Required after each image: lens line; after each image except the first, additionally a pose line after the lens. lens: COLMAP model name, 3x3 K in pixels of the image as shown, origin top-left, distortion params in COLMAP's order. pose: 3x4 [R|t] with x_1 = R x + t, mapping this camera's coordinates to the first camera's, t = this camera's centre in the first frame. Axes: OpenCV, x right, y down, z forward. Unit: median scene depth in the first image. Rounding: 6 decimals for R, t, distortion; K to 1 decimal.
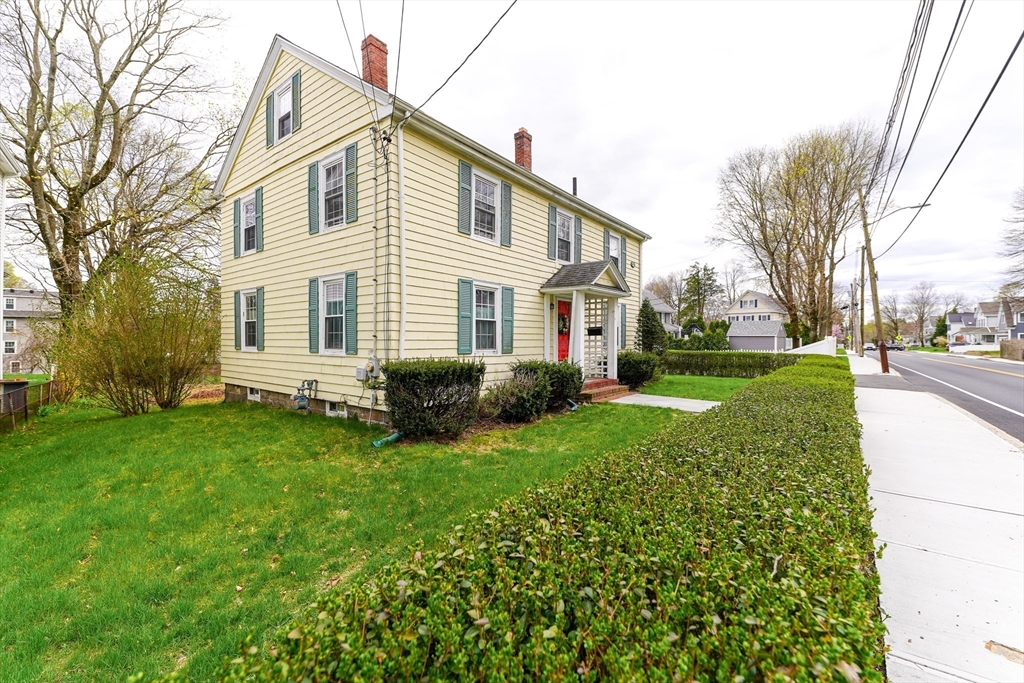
lens RADIAL K [[418.1, 0, 520.8], [0, 418.1, 341.4], [0, 0, 1]] dist [0.008388, -0.002601]
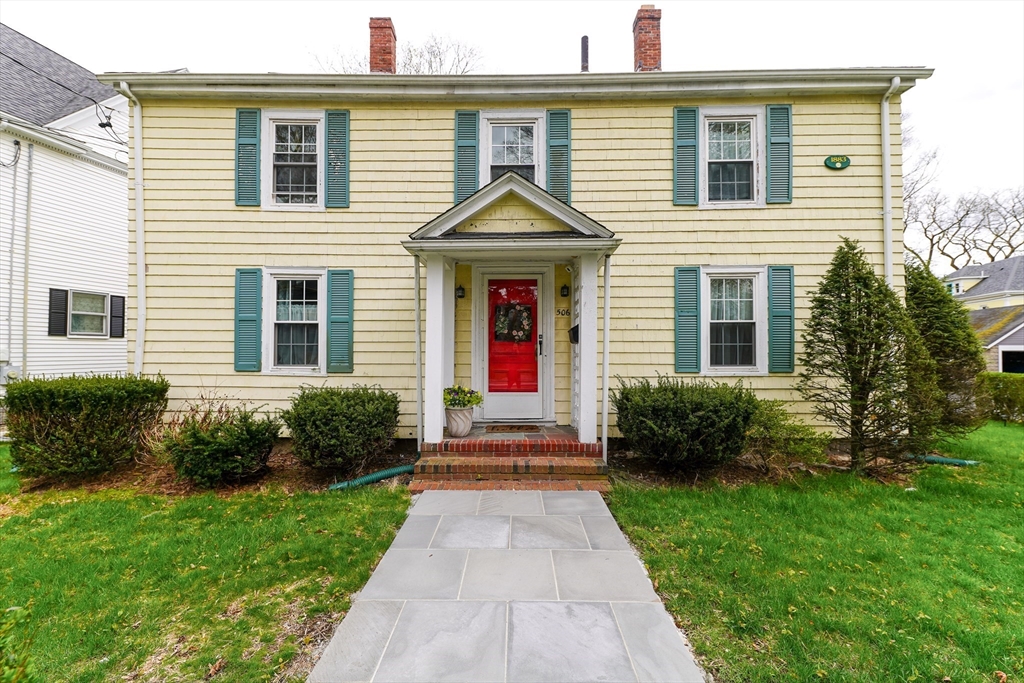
lens RADIAL K [[418.1, 0, 512.1], [0, 418.1, 343.6], [0, 0, 1]] dist [0.008388, -0.002601]
pose [[0.601777, -0.015677, -0.798511, 0.624232], [-0.002250, 0.999770, -0.021324, -0.003506], [0.798661, 0.014629, 0.601603, 0.804343]]
